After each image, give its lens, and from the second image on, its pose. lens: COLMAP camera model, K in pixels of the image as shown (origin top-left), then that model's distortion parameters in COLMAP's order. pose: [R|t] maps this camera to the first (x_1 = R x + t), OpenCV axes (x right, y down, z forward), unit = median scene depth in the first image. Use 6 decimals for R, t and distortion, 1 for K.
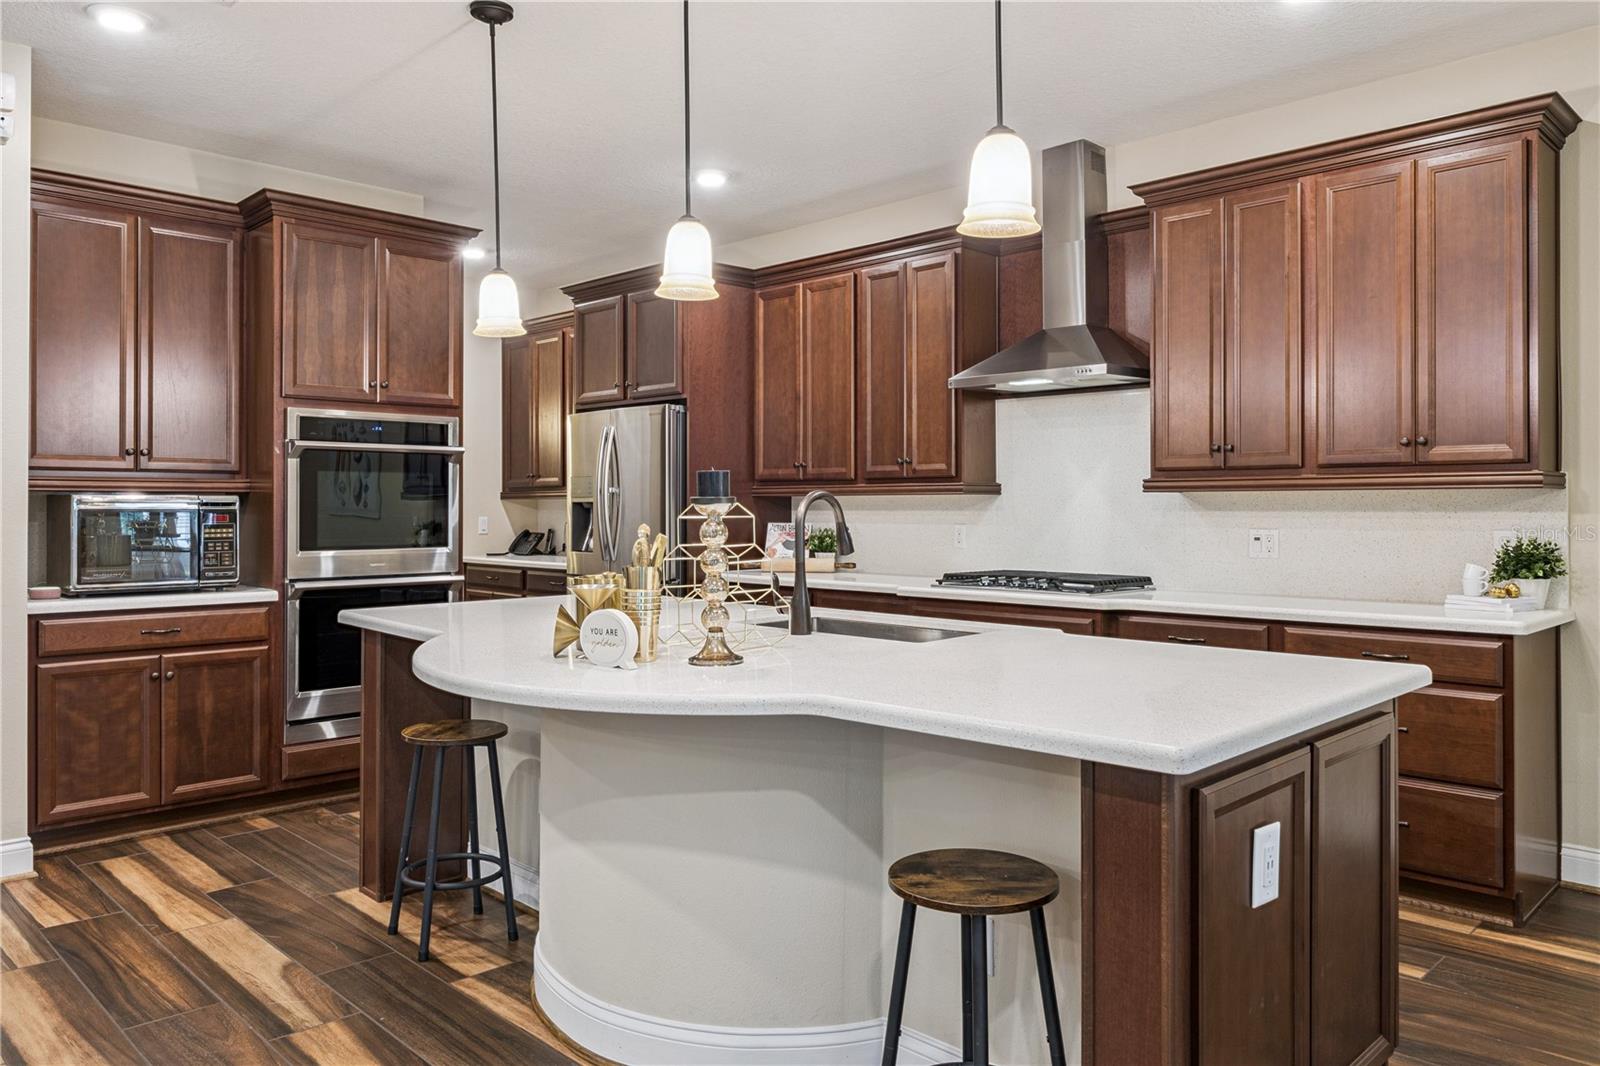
lens RADIAL K [[1119.4, 0, 800.0], [0, 1119.4, 533.0], [0, 0, 1]] dist [-0.003212, -0.001126]
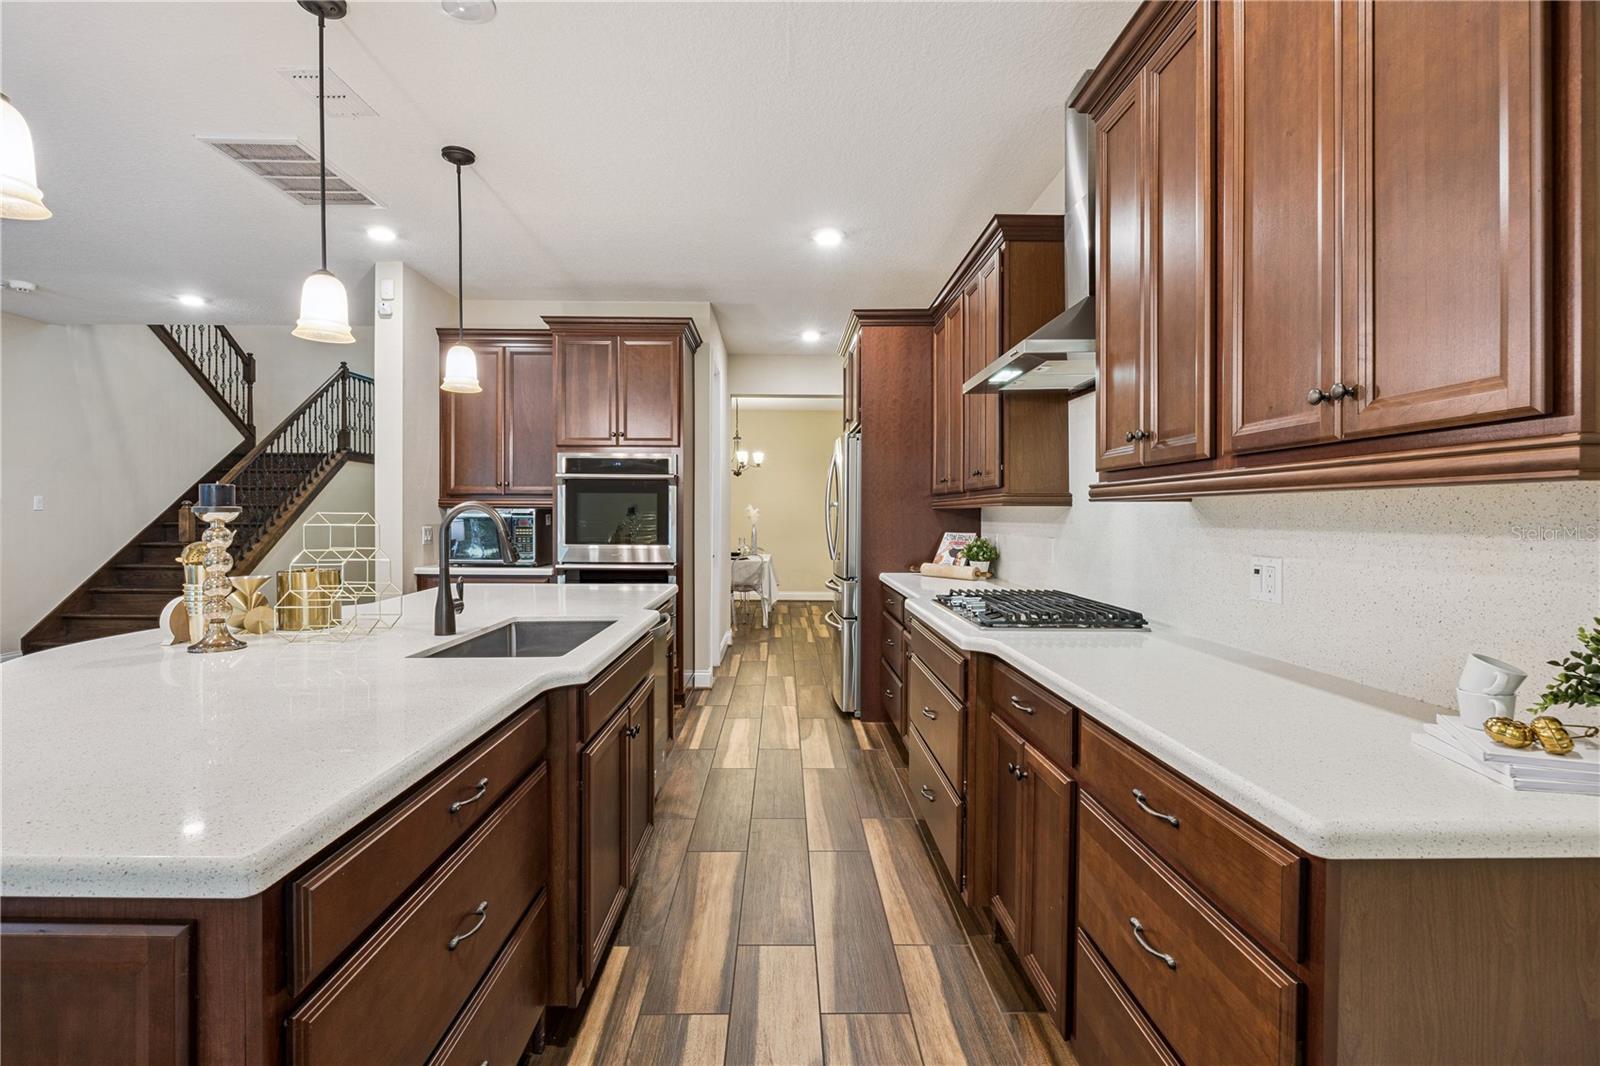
lens RADIAL K [[731.5, 0, 797.1], [0, 731.5, 528.2], [0, 0, 1]] dist [-0.015637, 0.000201]
pose [[0.715592, 0.015993, -0.698335, 0.502882], [-0.021771, 0.999763, 0.000587, -0.014078], [0.698179, 0.014784, 0.715770, 0.496460]]
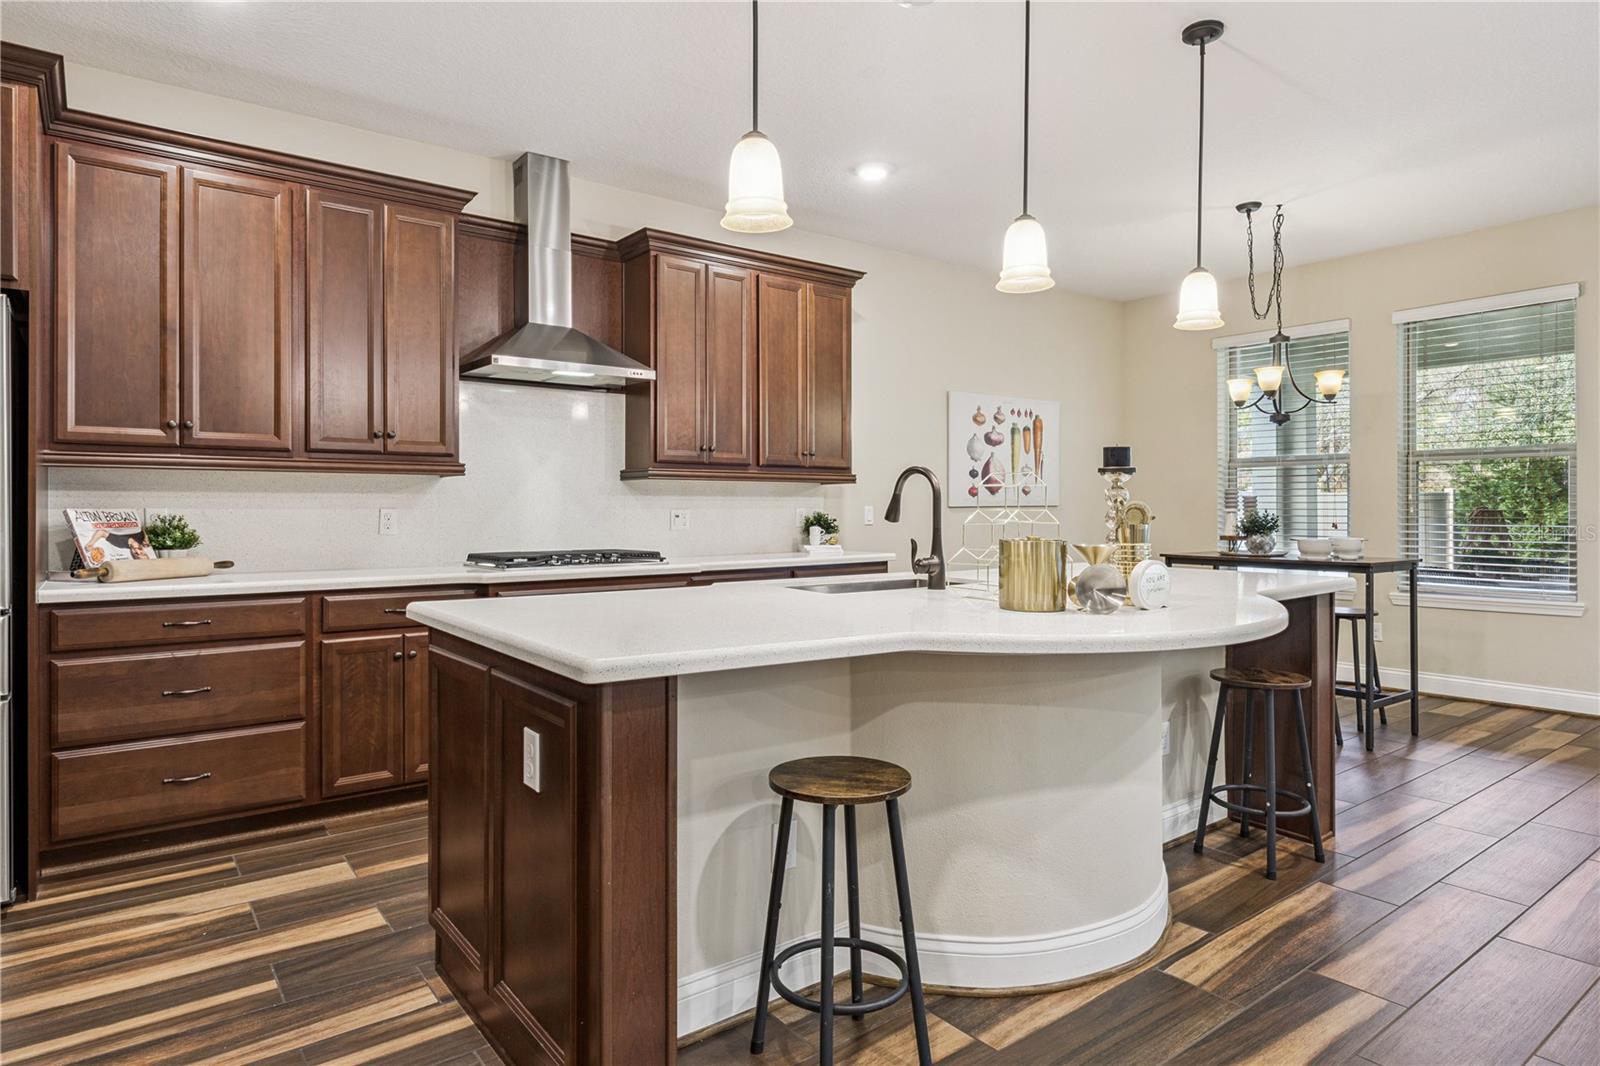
lens RADIAL K [[917.9, 0, 826.5], [0, 917.9, 515.8], [0, 0, 1]] dist [0.004199, 0.002036]
pose [[0.120882, -0.019924, 0.992467, -0.658785], [0.009932, 0.999773, 0.018861, -0.013788], [-0.992617, 0.007577, 0.121052, 0.672181]]
